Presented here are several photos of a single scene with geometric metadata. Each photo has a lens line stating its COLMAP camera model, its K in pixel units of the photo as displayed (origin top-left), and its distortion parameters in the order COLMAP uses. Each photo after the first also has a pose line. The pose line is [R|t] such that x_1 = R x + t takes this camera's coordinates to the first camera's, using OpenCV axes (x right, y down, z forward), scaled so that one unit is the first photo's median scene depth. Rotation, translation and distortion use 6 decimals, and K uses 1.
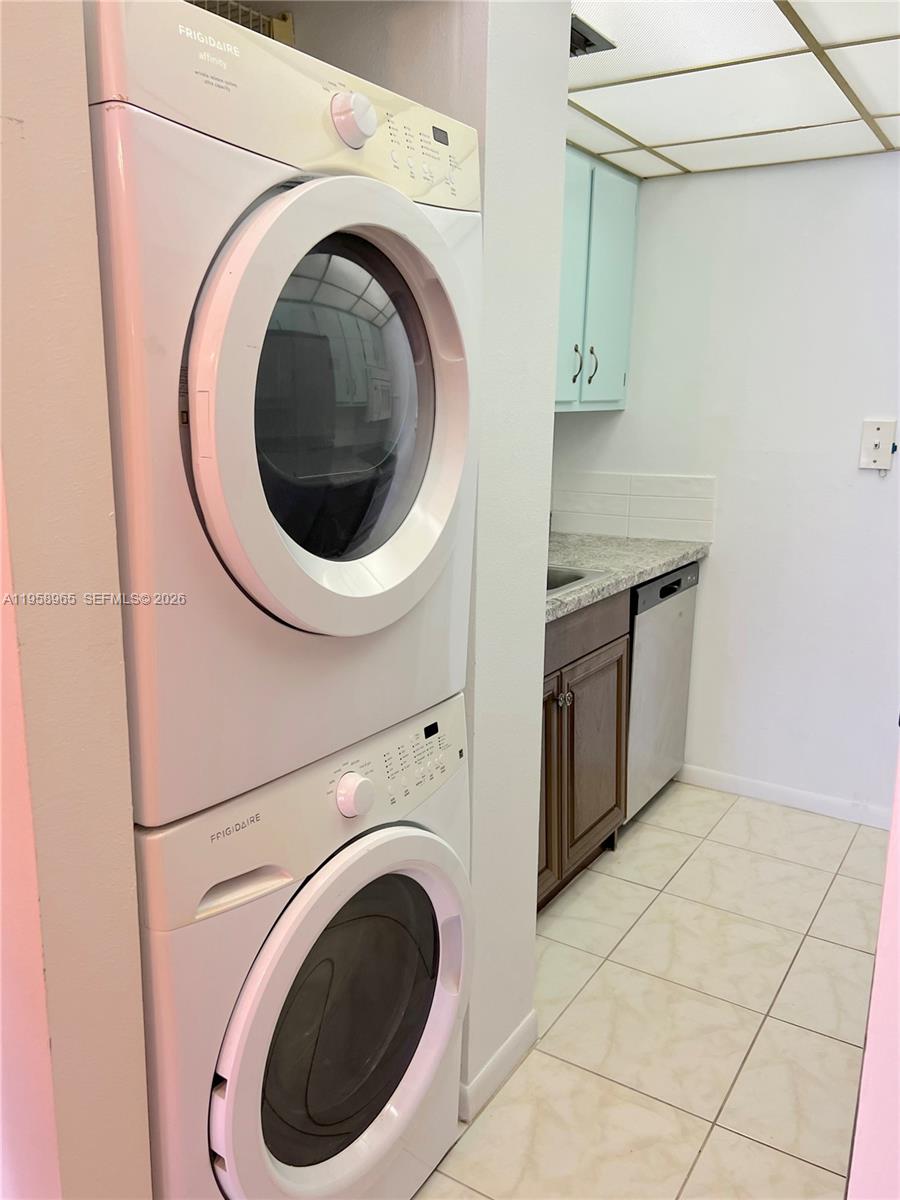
lens RADIAL K [[951.8, 0, 447.2], [0, 951.8, 600.5], [0, 0, 1]] dist [-0.000187, 0.004909]
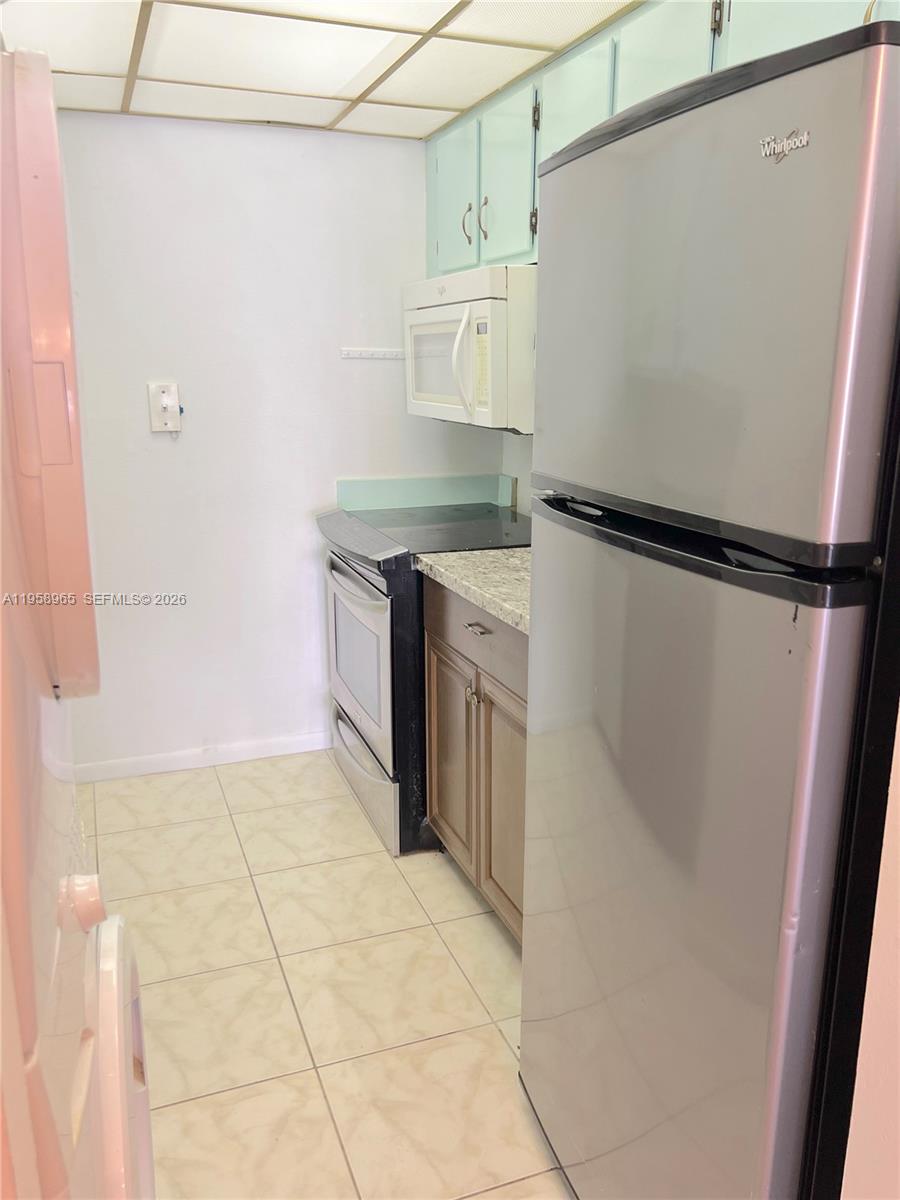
lens RADIAL K [[951.8, 0, 446.8], [0, 951.8, 599.0], [0, 0, 1]] dist [-0.000187, 0.004909]
pose [[0.602019, -0.202765, 0.772308, -0.245885], [0.177215, 0.977028, 0.118373, -0.034804], [-0.778568, 0.065602, 0.624122, 0.155139]]
